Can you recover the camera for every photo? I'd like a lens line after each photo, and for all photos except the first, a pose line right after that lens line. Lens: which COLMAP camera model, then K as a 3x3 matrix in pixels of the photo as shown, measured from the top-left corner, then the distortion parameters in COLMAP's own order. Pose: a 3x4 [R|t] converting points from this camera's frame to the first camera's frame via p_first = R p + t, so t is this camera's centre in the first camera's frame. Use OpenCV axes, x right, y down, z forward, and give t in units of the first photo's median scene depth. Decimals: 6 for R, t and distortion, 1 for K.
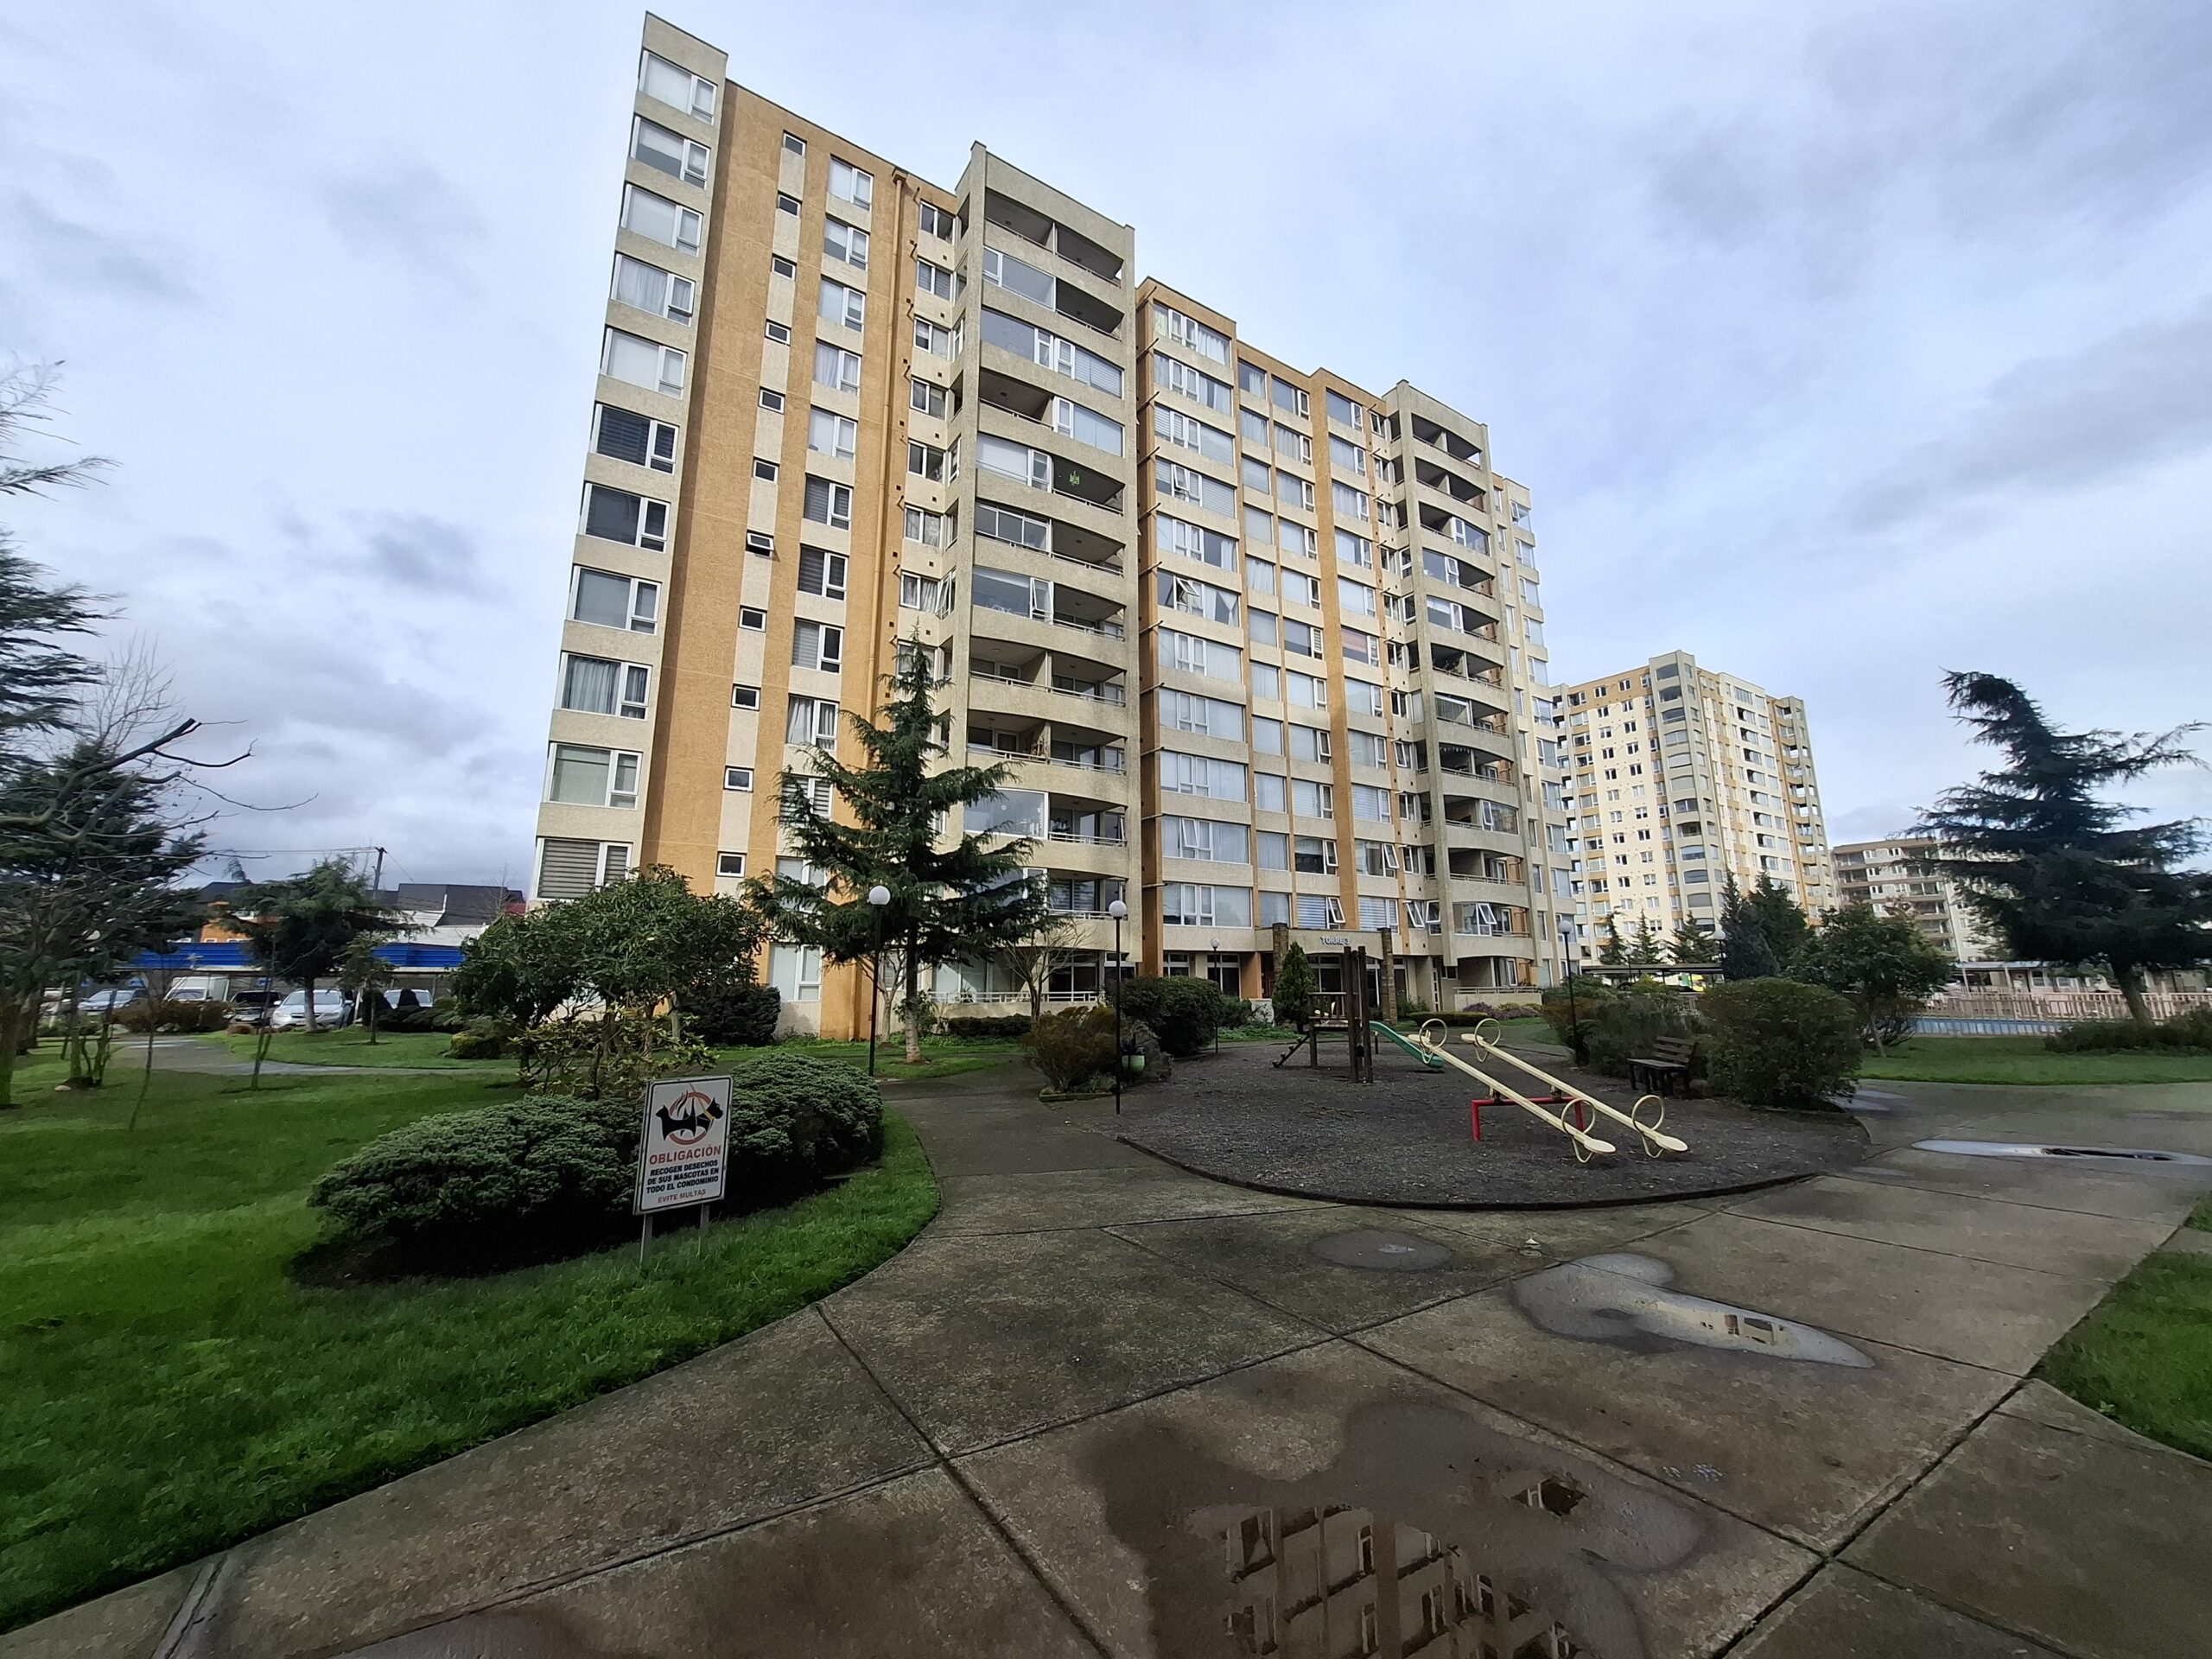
lens RADIAL K [[878.3, 0, 1101.2], [0, 878.3, 807.9], [0, 0, 1]] dist [0.000393, 0.000256]
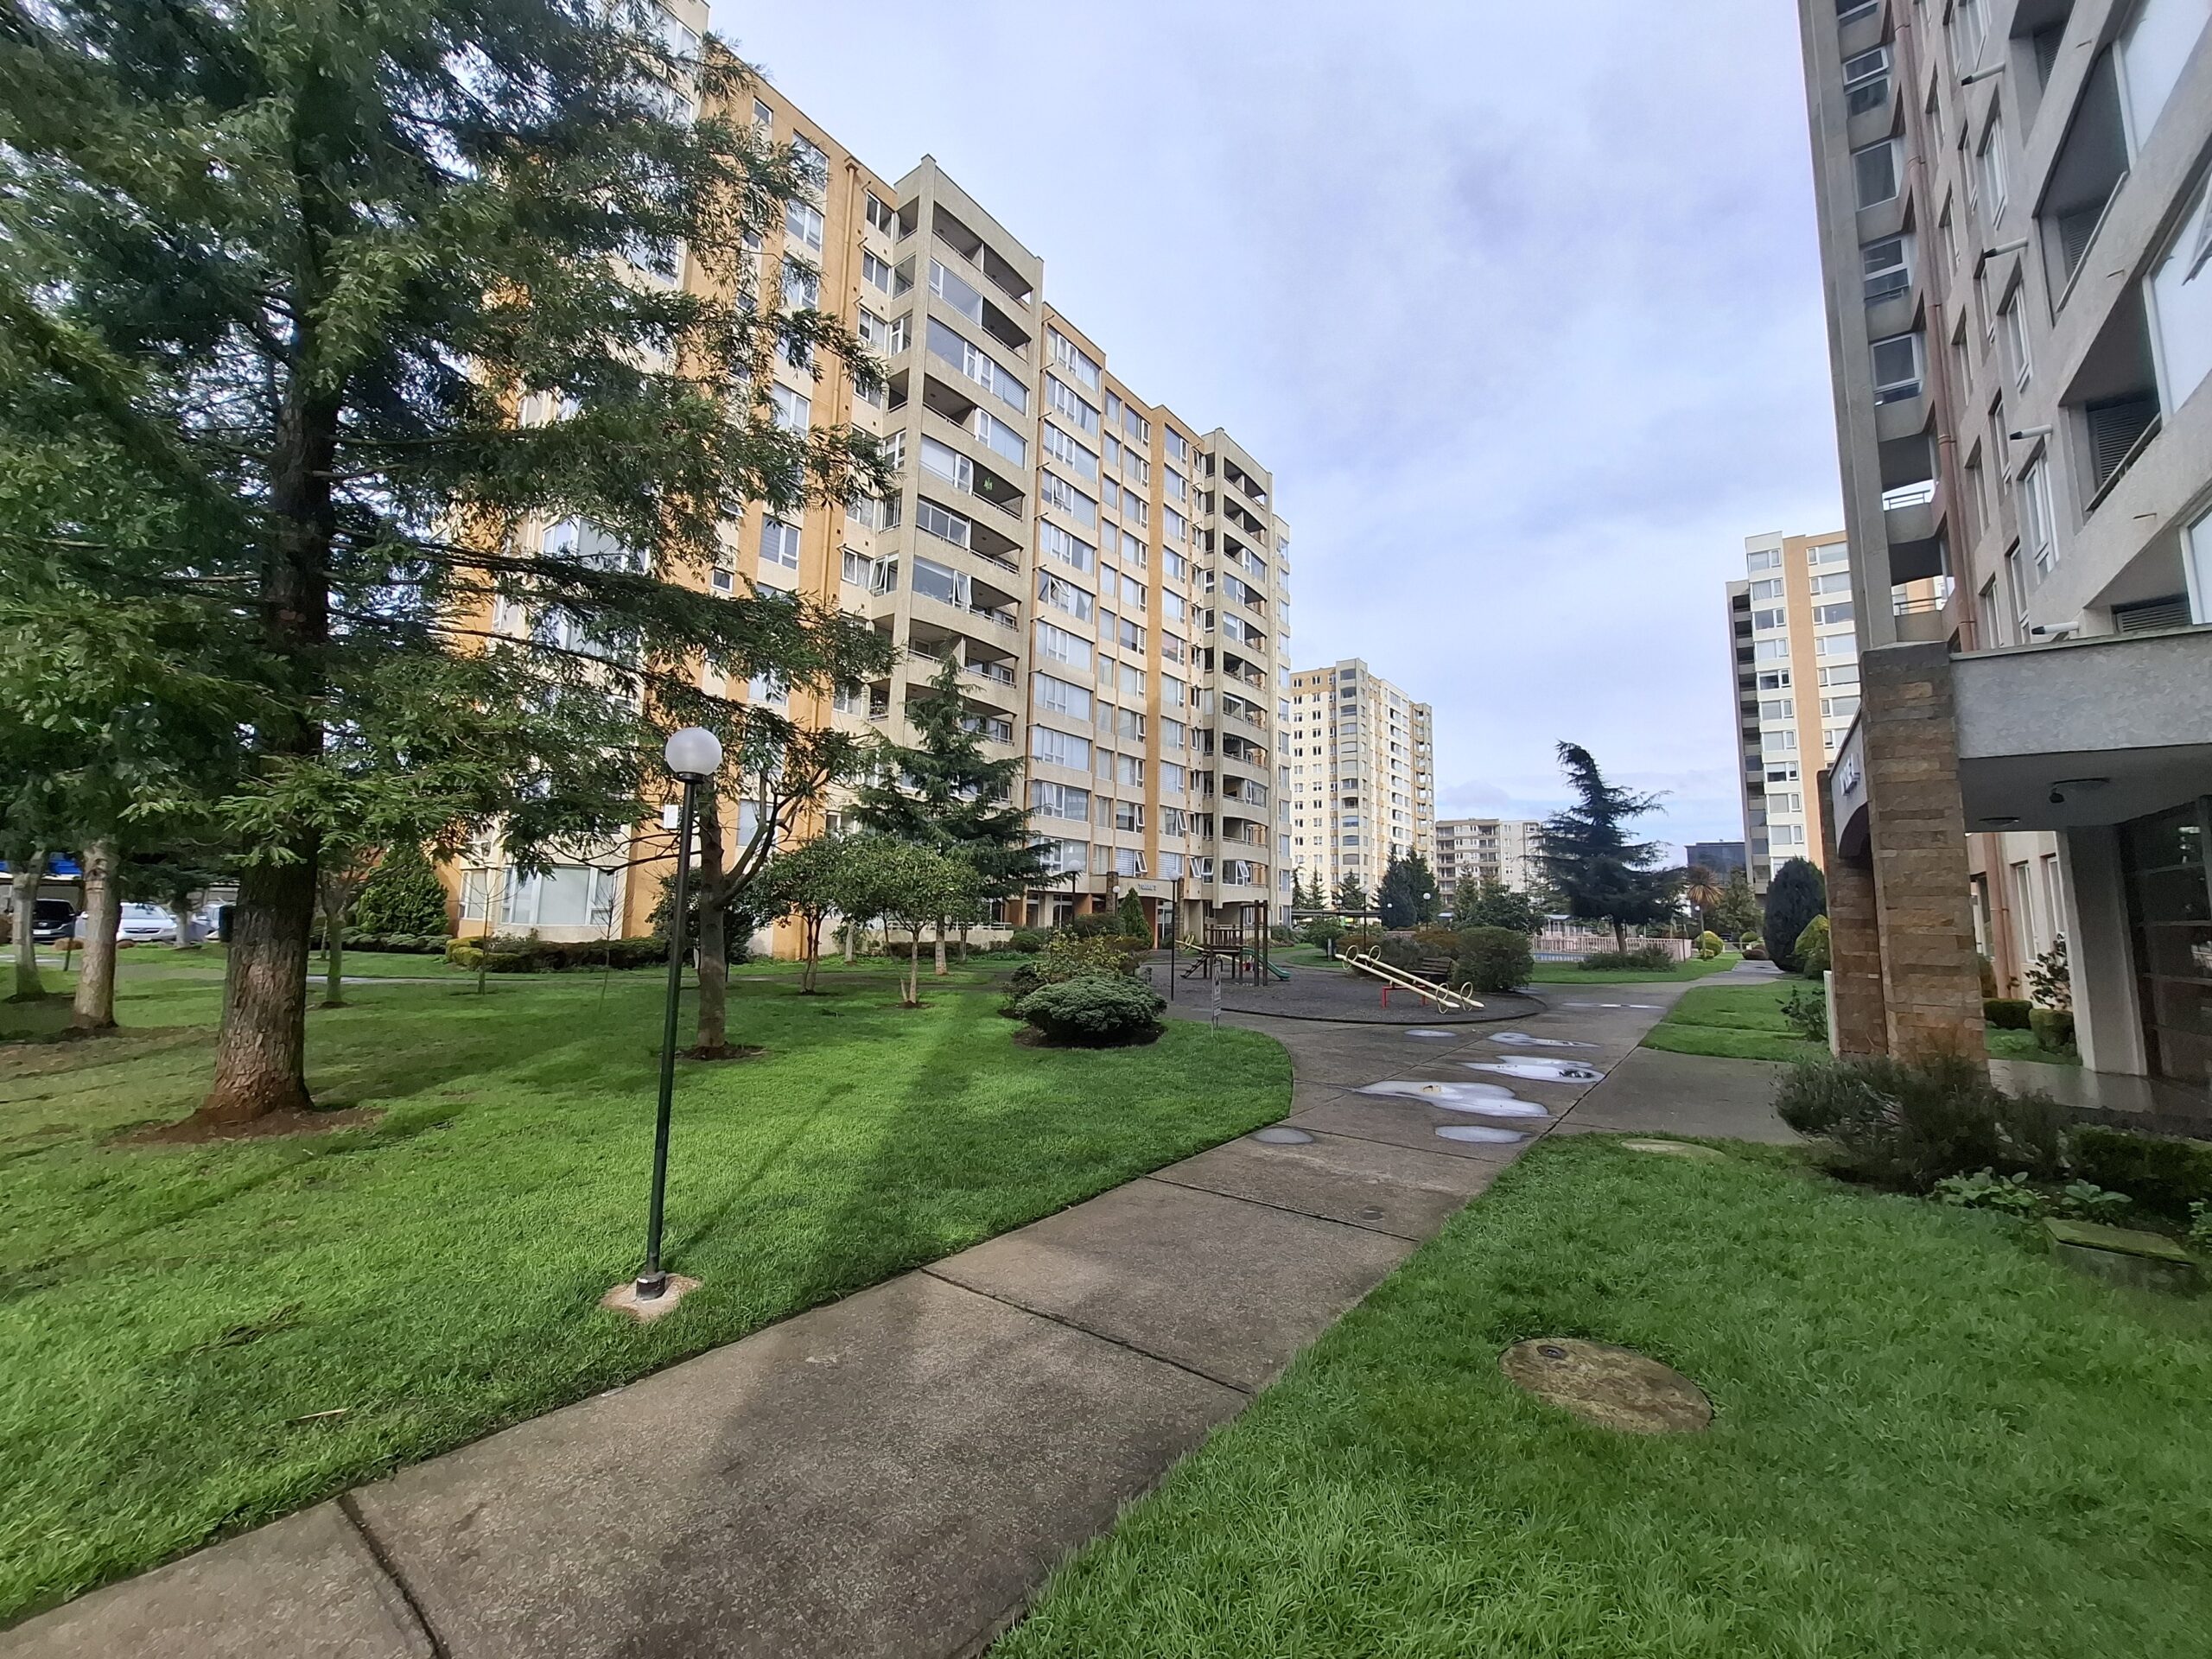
lens RADIAL K [[878.3, 0, 1101.2], [0, 878.3, 807.9], [0, 0, 1]] dist [0.000393, 0.000256]
pose [[0.938086, 0.066730, 0.339915, -0.205282], [-0.093224, 0.993700, 0.062199, -0.030032], [-0.333623, -0.090036, 0.938397, -0.137560]]
